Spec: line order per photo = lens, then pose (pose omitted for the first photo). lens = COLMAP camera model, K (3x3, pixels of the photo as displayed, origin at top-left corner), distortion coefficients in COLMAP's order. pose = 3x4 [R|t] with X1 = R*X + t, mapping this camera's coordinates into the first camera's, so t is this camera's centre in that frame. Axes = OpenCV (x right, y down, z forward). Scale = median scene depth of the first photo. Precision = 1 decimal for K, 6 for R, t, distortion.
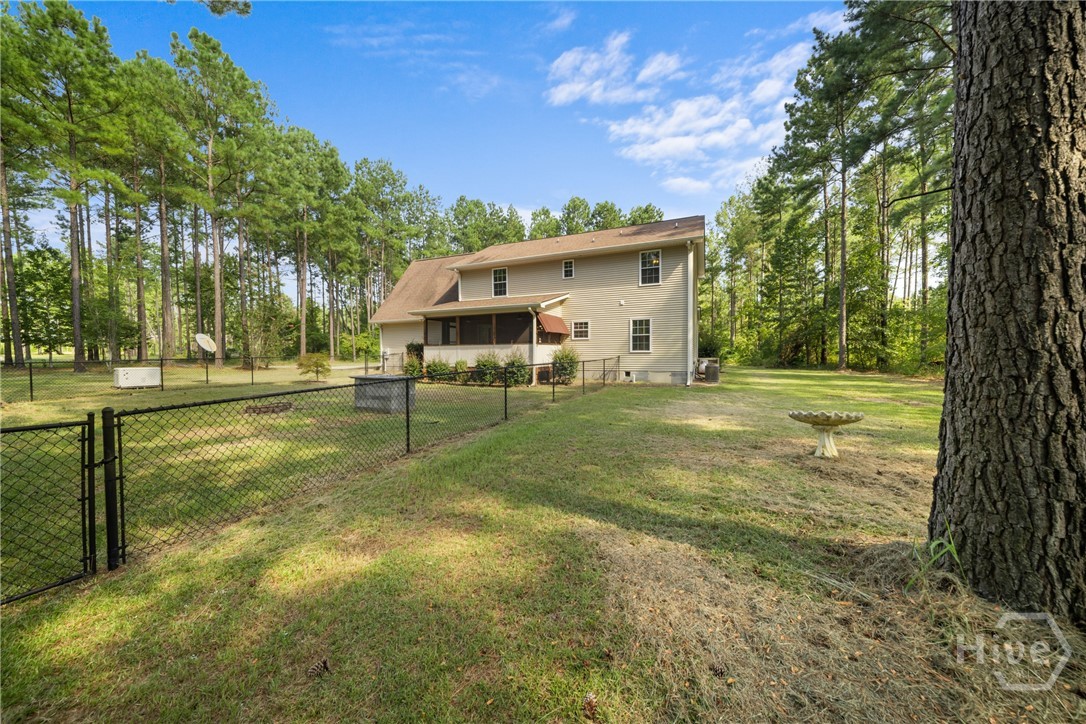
lens RADIAL K [[379.5, 0, 532.9], [0, 379.5, 363.4], [0, 0, 1]] dist [-0.000457, -0.002880]
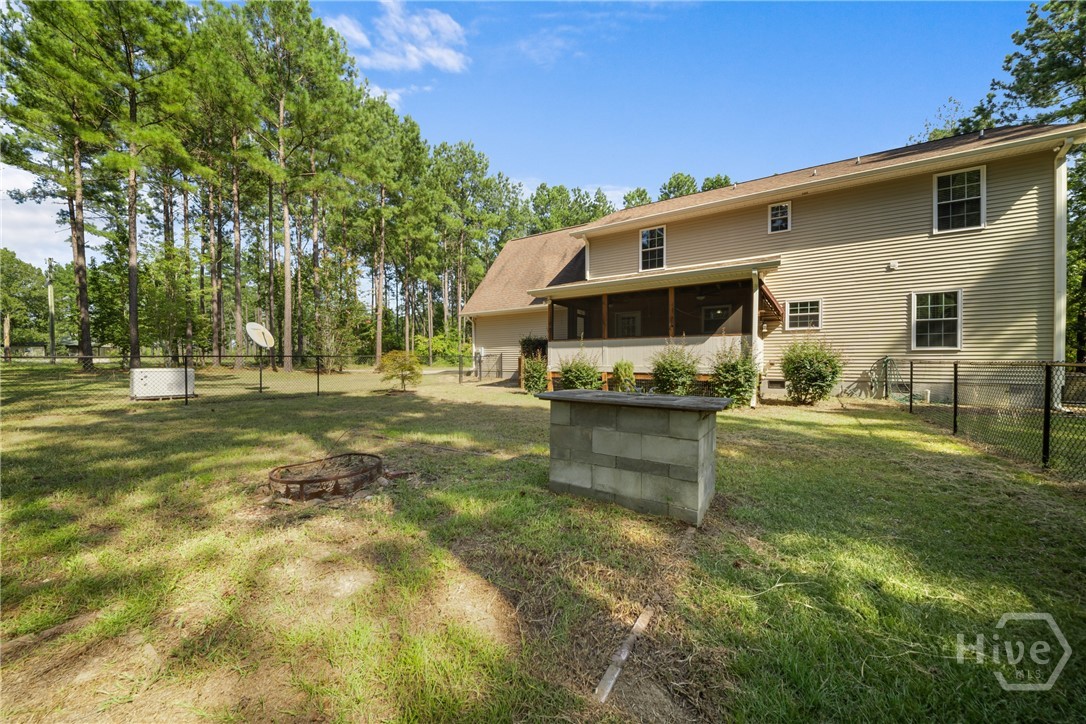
lens RADIAL K [[379.5, 0, 532.9], [0, 379.5, 363.4], [0, 0, 1]] dist [-0.000457, -0.002880]
pose [[0.988750, 0.005698, -0.149472, -0.167851], [-0.008114, 0.999846, -0.015556, 0.003610], [0.149360, 0.016594, 0.988644, 0.253264]]
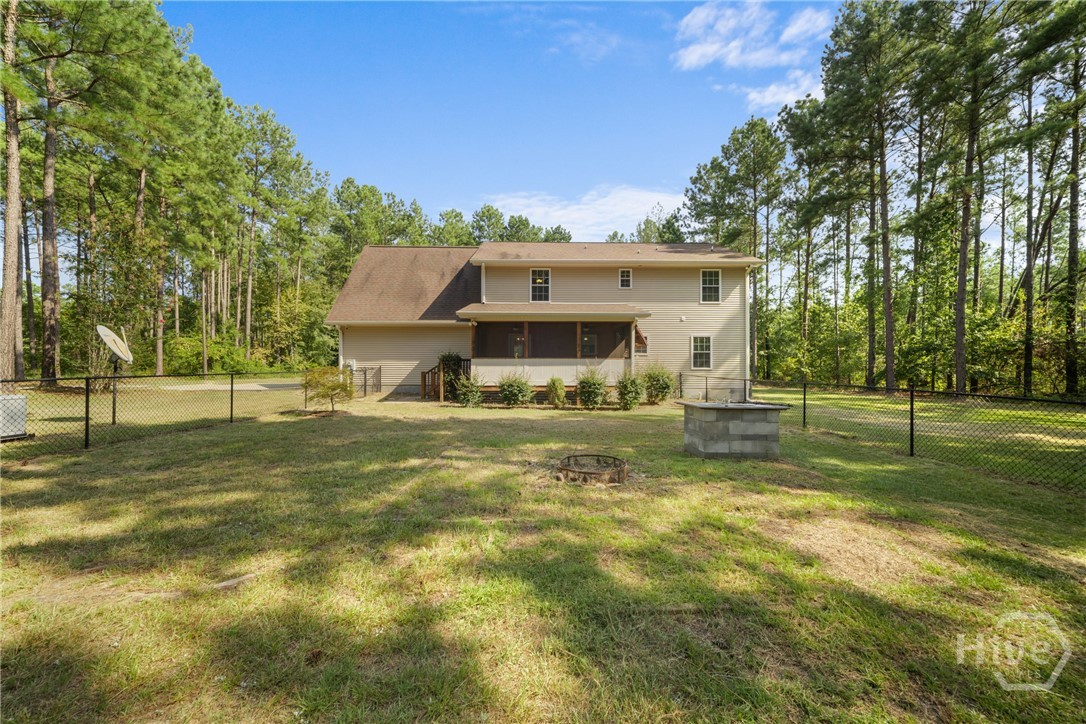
lens RADIAL K [[379.5, 0, 532.9], [0, 379.5, 363.4], [0, 0, 1]] dist [-0.000457, -0.002880]
pose [[0.906259, 0.014528, 0.422473, -0.391240], [0.001597, 0.999284, -0.037791, -0.005997], [-0.422720, 0.034923, 0.905587, 0.208561]]
